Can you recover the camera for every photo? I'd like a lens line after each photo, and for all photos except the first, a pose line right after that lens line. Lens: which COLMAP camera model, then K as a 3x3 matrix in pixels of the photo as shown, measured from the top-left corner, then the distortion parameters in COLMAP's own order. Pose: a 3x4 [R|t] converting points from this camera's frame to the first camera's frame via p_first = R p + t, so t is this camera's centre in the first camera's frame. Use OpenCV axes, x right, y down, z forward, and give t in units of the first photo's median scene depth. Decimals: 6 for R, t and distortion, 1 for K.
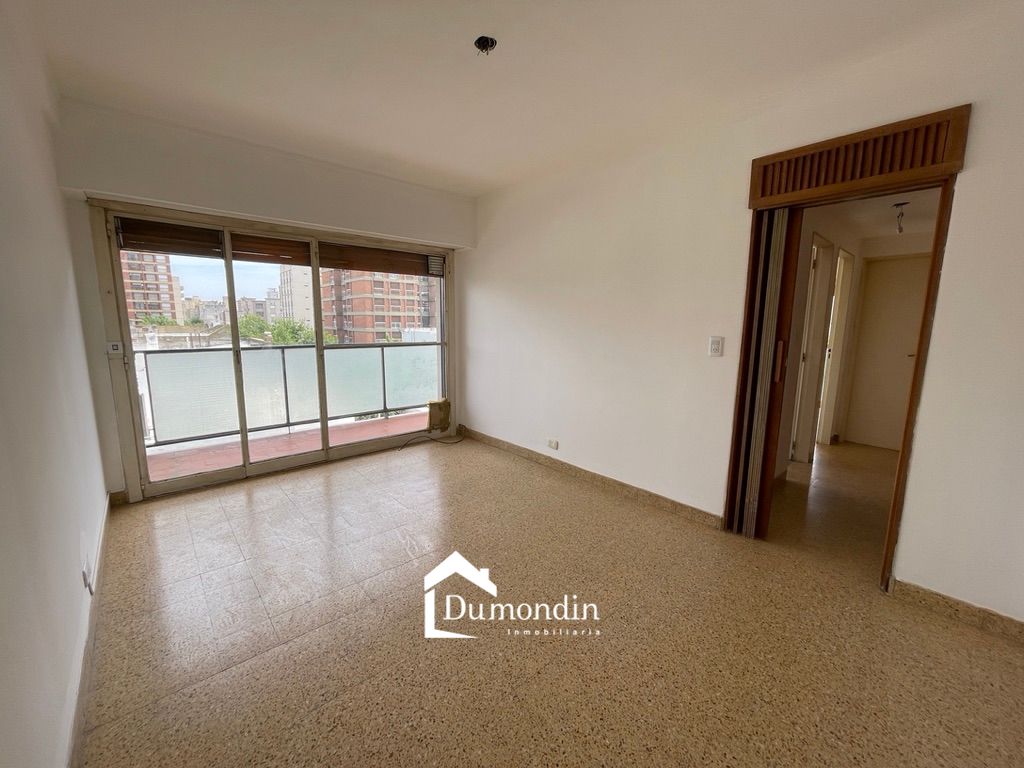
lens RADIAL K [[410.8, 0, 513.1], [0, 410.8, 384.7], [0, 0, 1]] dist [-0.001501, -0.000215]
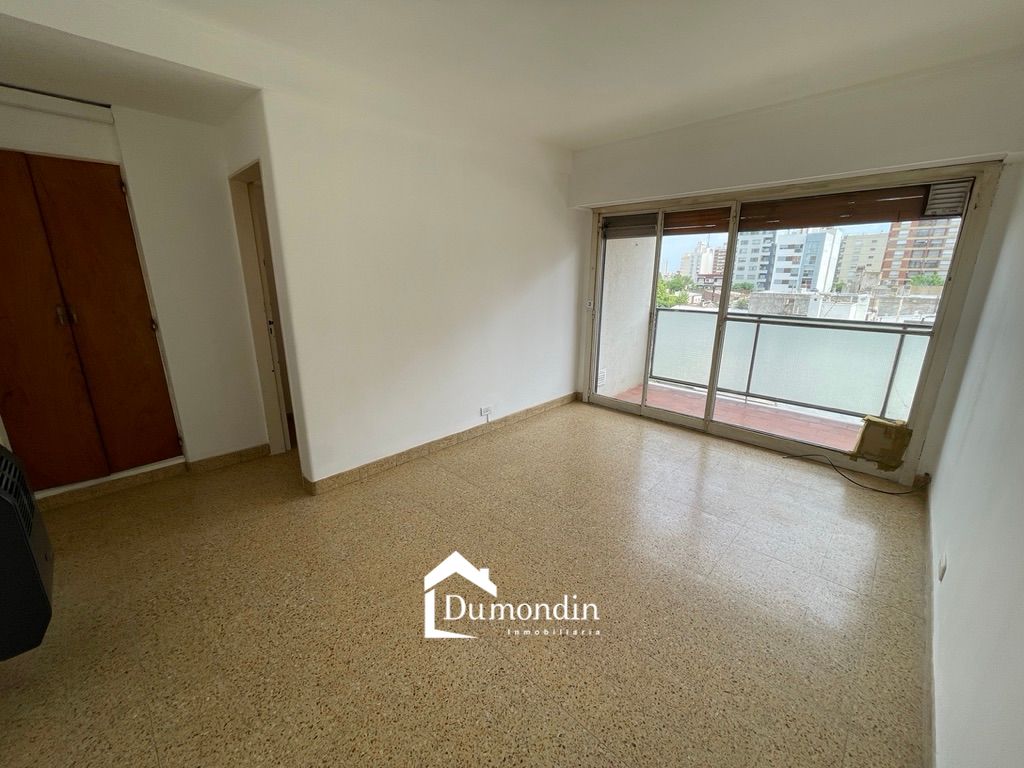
lens RADIAL K [[412.3, 0, 513.6], [0, 412.3, 381.8], [0, 0, 1]] dist [-0.002634, 0.000377]
pose [[0.072314, 0.245133, -0.966789, 0.450792], [-0.159030, 0.959759, 0.231455, -0.088681], [0.984622, 0.137011, 0.108388, 0.416714]]
